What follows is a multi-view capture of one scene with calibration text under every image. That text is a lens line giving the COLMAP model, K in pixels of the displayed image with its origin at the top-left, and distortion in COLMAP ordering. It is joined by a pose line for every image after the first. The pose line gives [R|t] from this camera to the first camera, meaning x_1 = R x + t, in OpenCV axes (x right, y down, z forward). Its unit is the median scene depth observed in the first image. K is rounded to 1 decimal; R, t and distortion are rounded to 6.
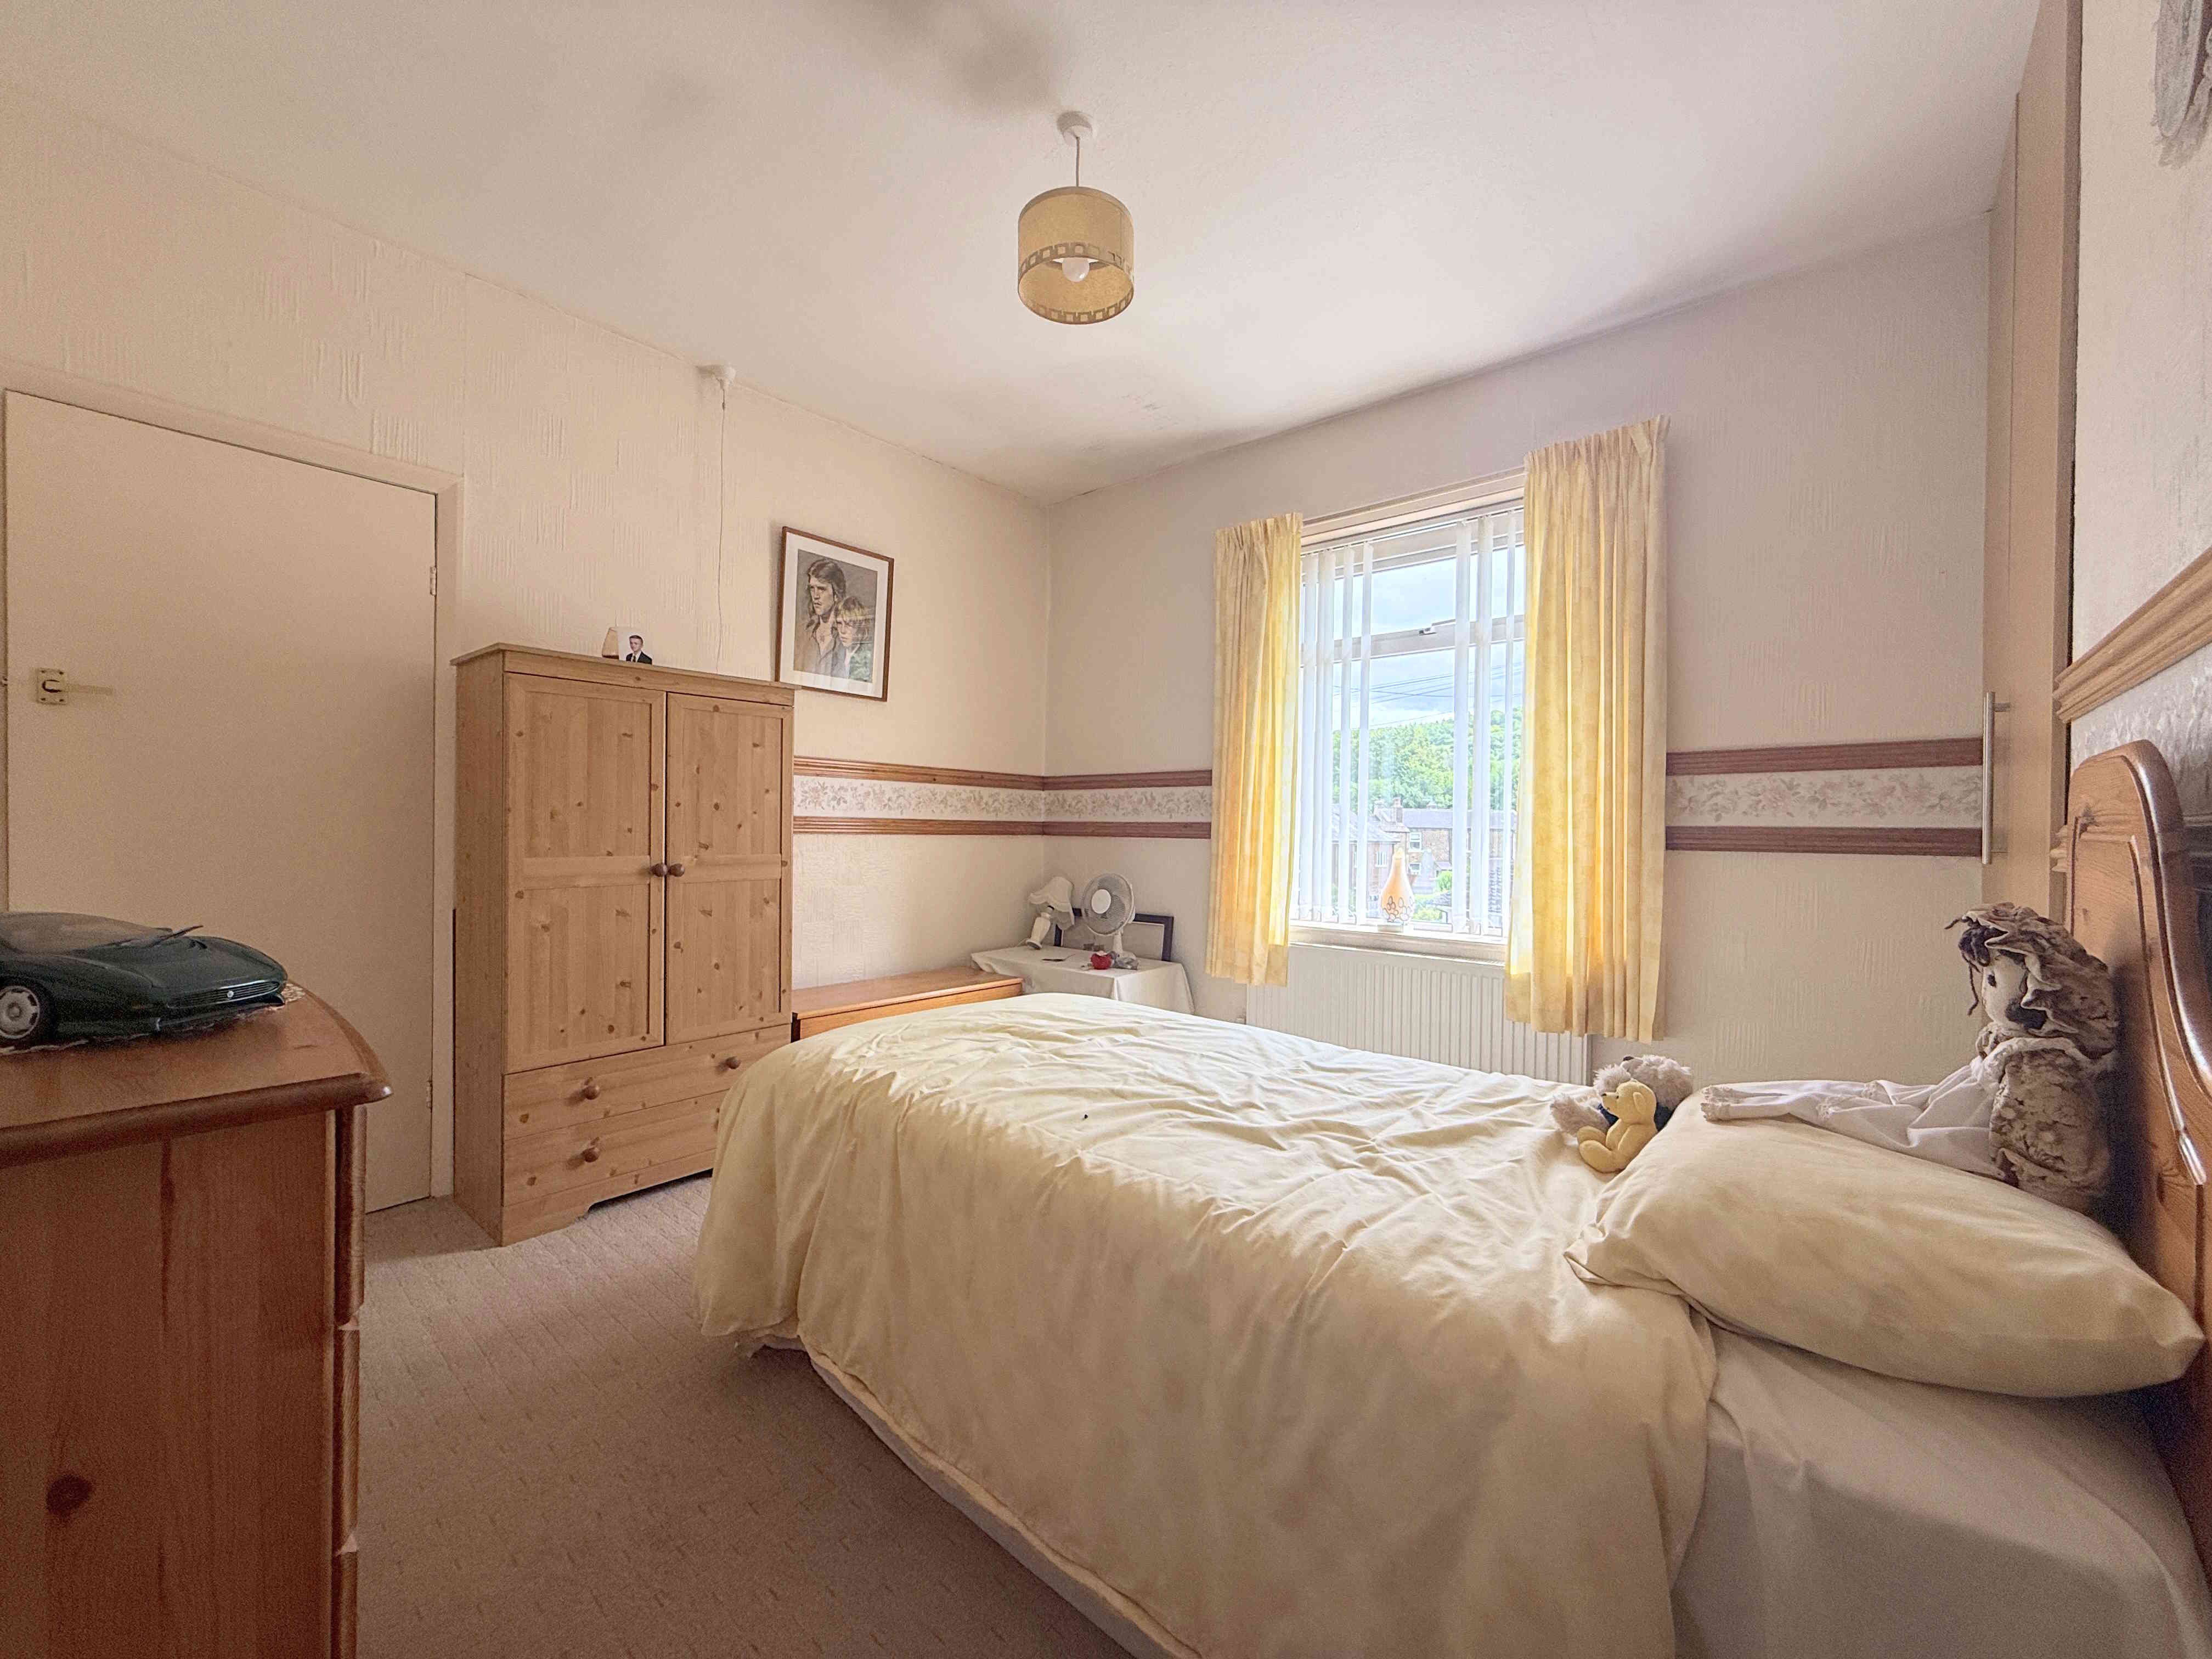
lens RADIAL K [[885.8, 0, 1098.9], [0, 885.8, 831.3], [0, 0, 1]] dist [0.000412, -0.000693]
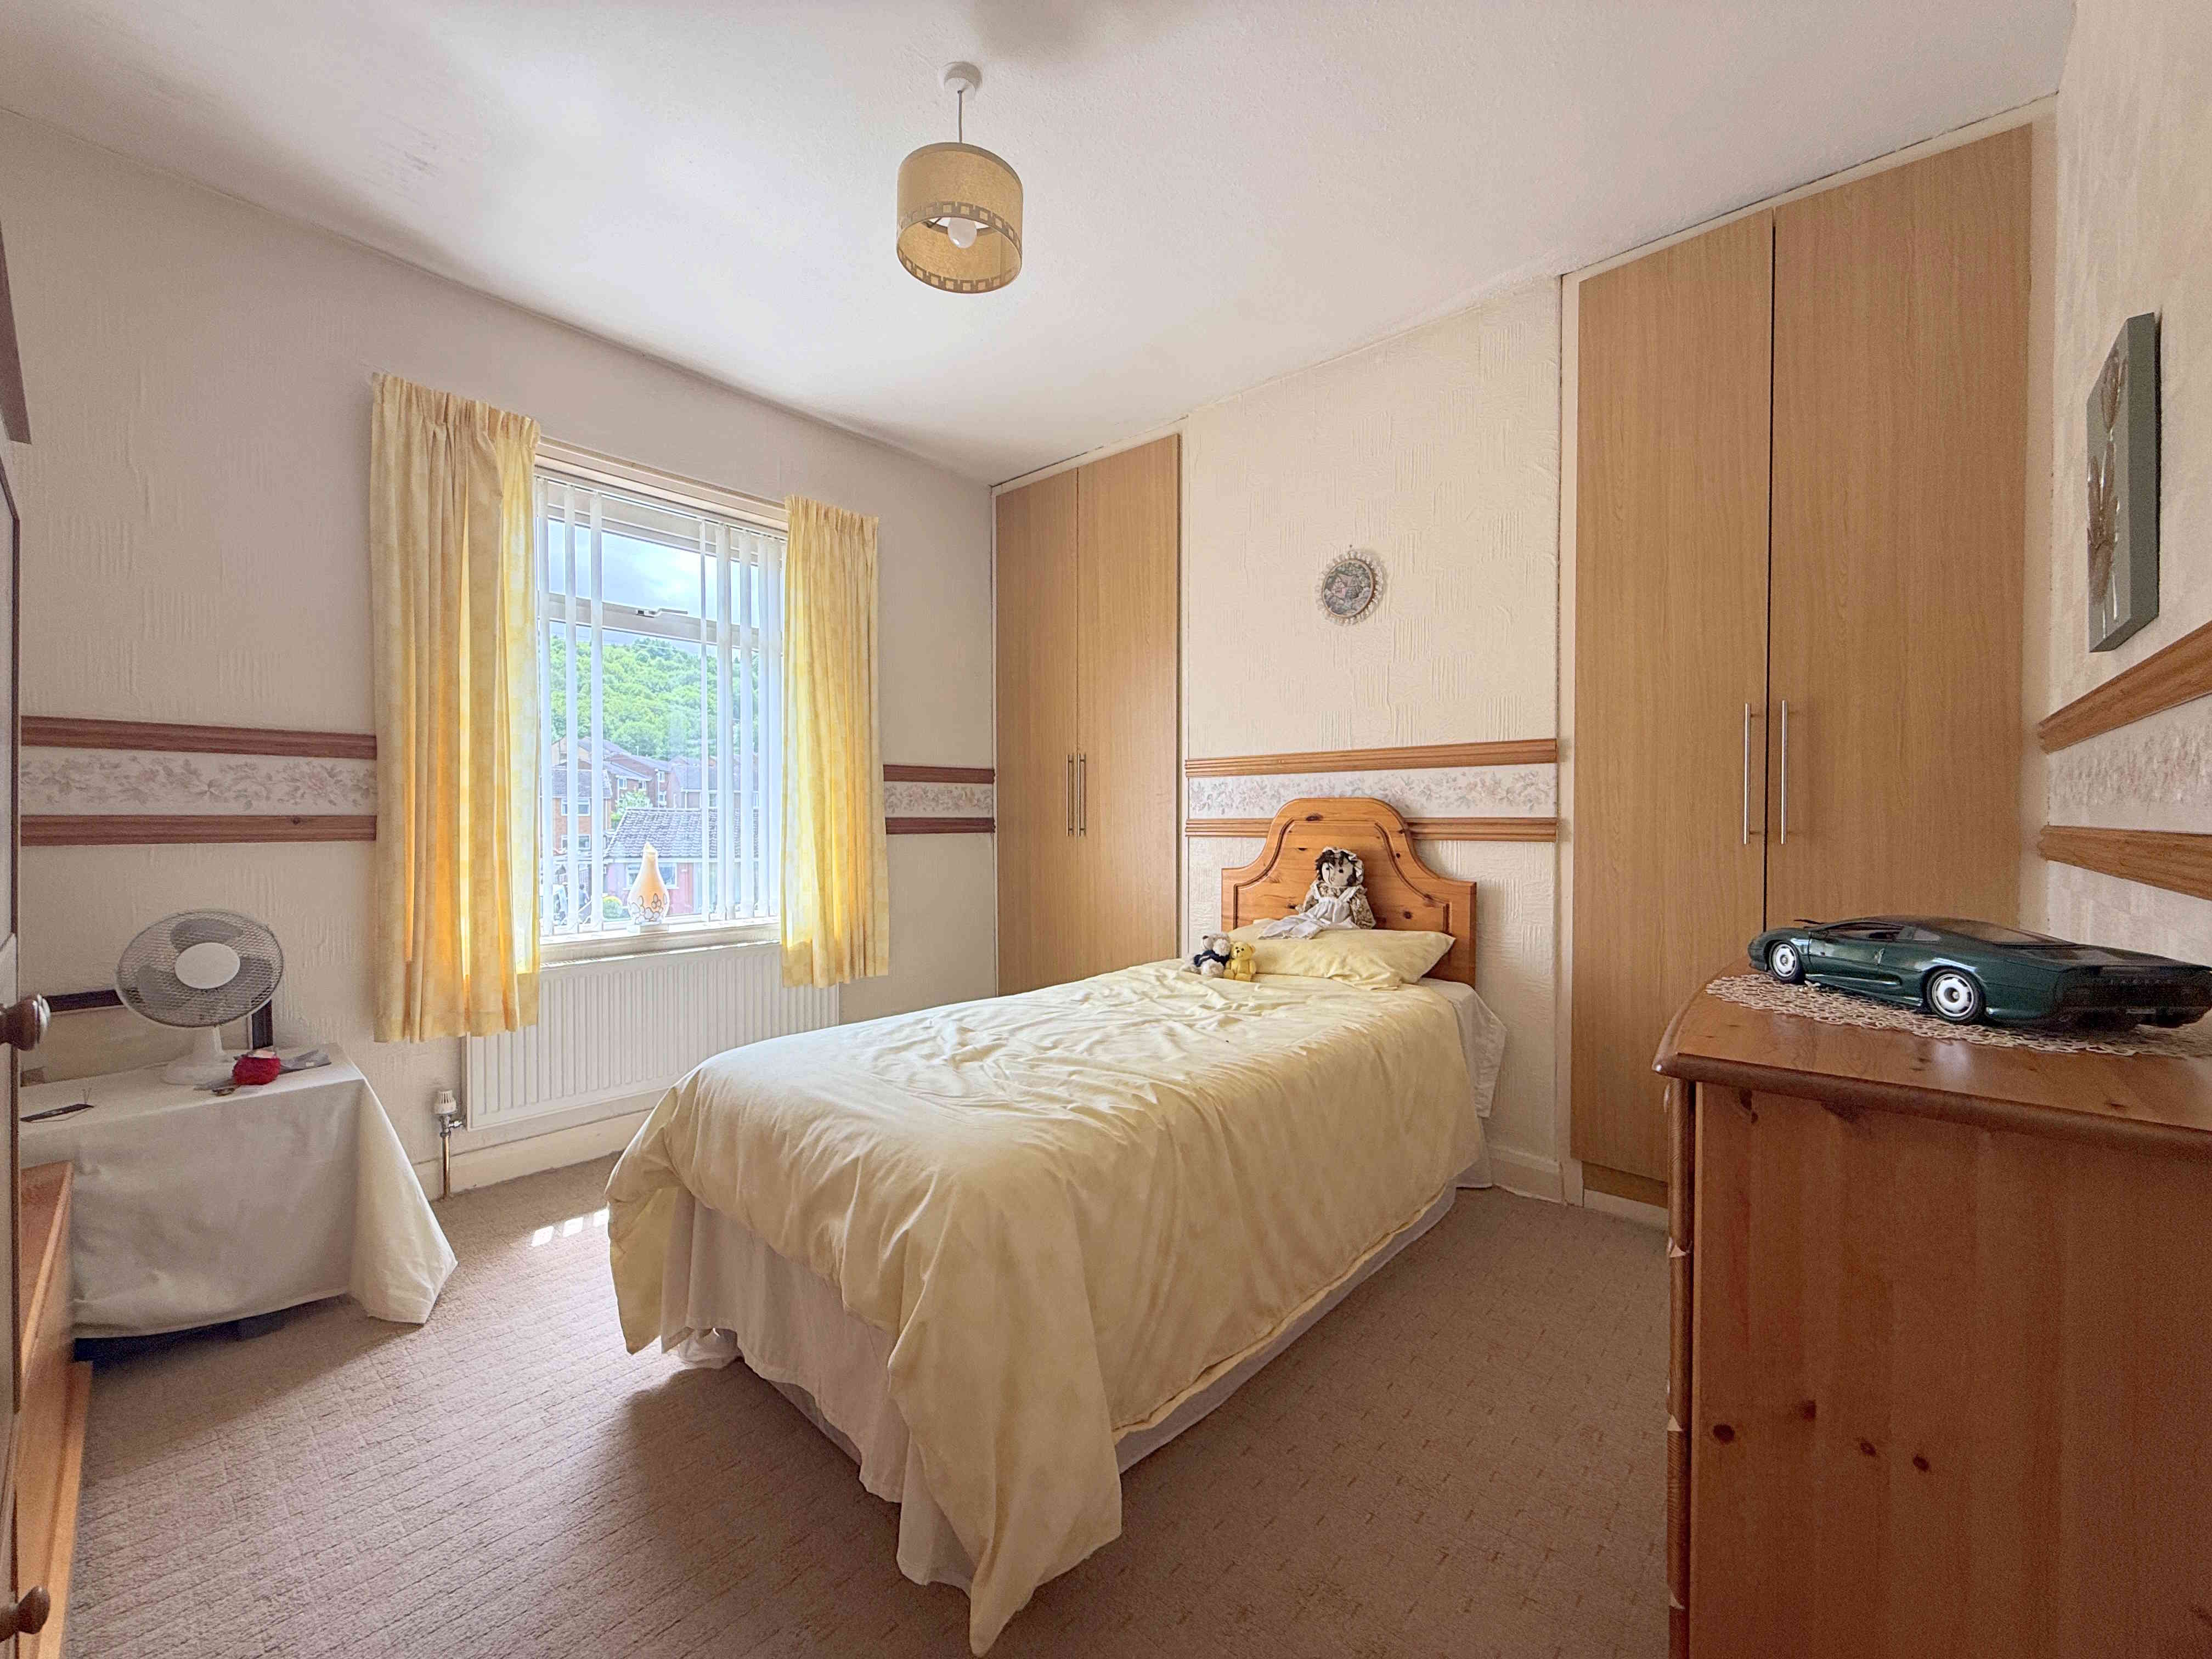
lens RADIAL K [[840.2, 0, 1152.4], [0, 840.2, 833.0], [0, 0, 1]] dist [-0.000477, -0.000122]
pose [[-0.005509, -0.025031, 0.999672, -0.619484], [0.007312, 0.999659, 0.025070, -0.009905], [-0.999958, 0.007447, -0.005324, 0.532908]]
